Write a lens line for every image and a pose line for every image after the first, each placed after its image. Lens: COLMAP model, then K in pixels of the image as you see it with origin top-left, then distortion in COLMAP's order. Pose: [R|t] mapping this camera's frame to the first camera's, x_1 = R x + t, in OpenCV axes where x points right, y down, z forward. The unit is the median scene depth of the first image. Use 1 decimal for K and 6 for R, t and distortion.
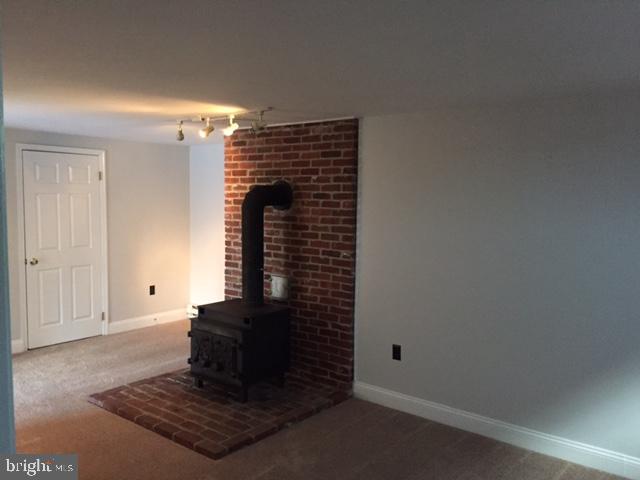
lens RADIAL K [[549.4, 0, 320.0], [0, 549.4, 240.0], [0, 0, 1]] dist [0.059469, -0.006013]
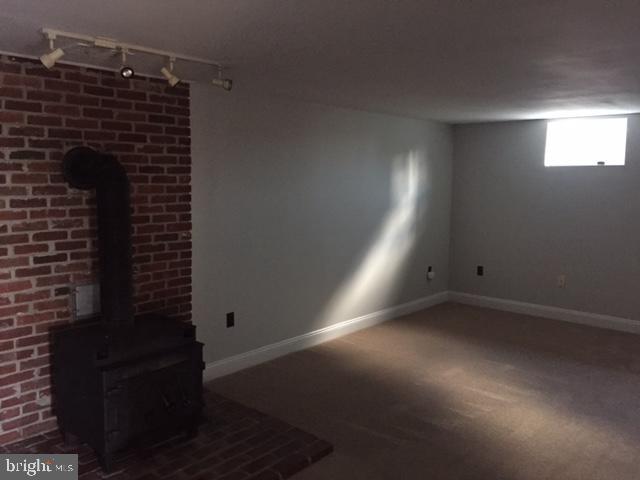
lens RADIAL K [[549.4, 0, 320.0], [0, 549.4, 240.0], [0, 0, 1]] dist [0.059469, -0.006013]
pose [[0.050823, -0.130166, 0.990189, -0.806836], [0.074333, 0.989213, 0.126222, -0.061153], [-0.995938, 0.067189, 0.059950, 0.703737]]
